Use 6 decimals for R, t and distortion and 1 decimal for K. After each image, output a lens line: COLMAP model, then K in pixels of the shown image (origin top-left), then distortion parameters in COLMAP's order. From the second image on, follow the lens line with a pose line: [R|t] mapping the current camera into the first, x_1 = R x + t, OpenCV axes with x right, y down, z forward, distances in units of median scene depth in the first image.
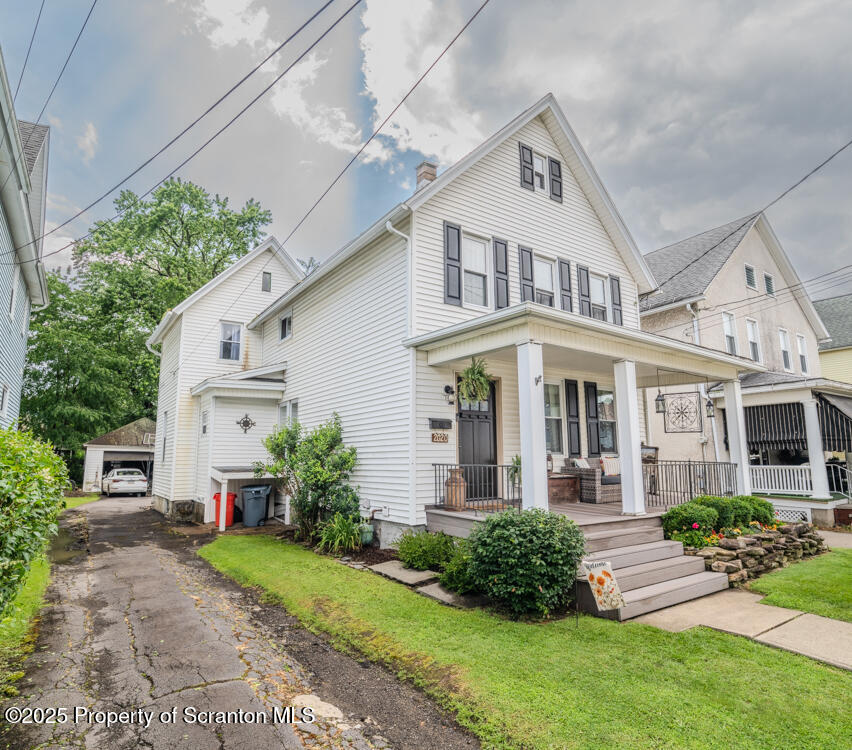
lens RADIAL K [[512.7, 0, 427.2], [0, 512.7, 377.0], [0, 0, 1]] dist [-0.004453, -0.000386]
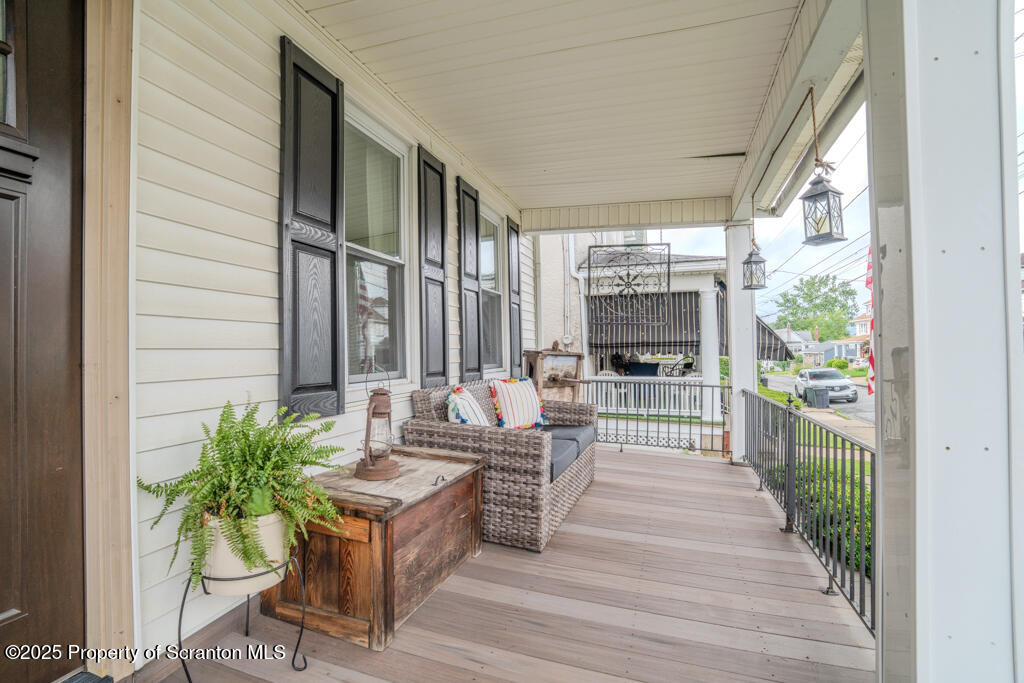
lens RADIAL K [[475.1, 0, 515.6], [0, 475.1, 344.9], [0, 0, 1]] dist [-0.050016, 0.012303]
pose [[0.796432, 0.010963, 0.604629, 0.139383], [-0.092621, 0.990250, 0.104048, 0.092204], [-0.597593, -0.138868, 0.789682, 0.712312]]
